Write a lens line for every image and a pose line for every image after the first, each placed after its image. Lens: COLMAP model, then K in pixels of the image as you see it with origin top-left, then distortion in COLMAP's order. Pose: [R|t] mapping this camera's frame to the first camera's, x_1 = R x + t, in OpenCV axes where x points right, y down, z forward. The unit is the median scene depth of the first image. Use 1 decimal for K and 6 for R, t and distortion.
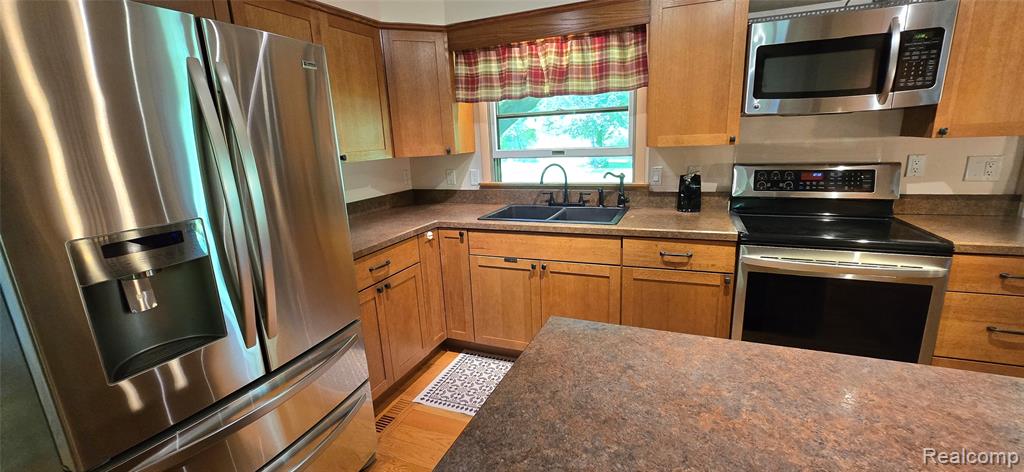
lens RADIAL K [[425.7, 0, 512.0], [0, 425.7, 236.0], [0, 0, 1]] dist [-0.003507, -0.000358]
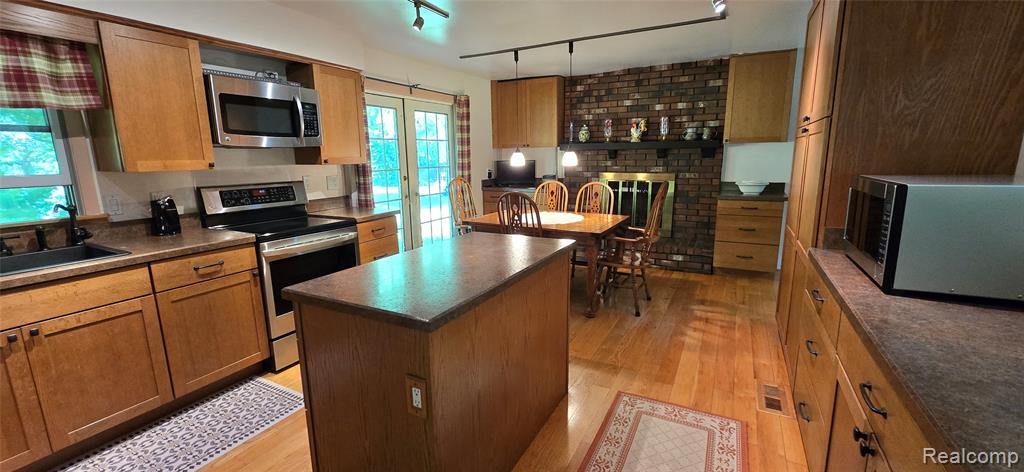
lens RADIAL K [[425.7, 0, 512.0], [0, 425.7, 236.0], [0, 0, 1]] dist [-0.003507, -0.000358]
pose [[0.081978, -0.142317, 0.986421, -0.616456], [0.243365, 0.962649, 0.118662, 0.029566], [-0.966464, 0.230333, 0.113551, 0.091376]]
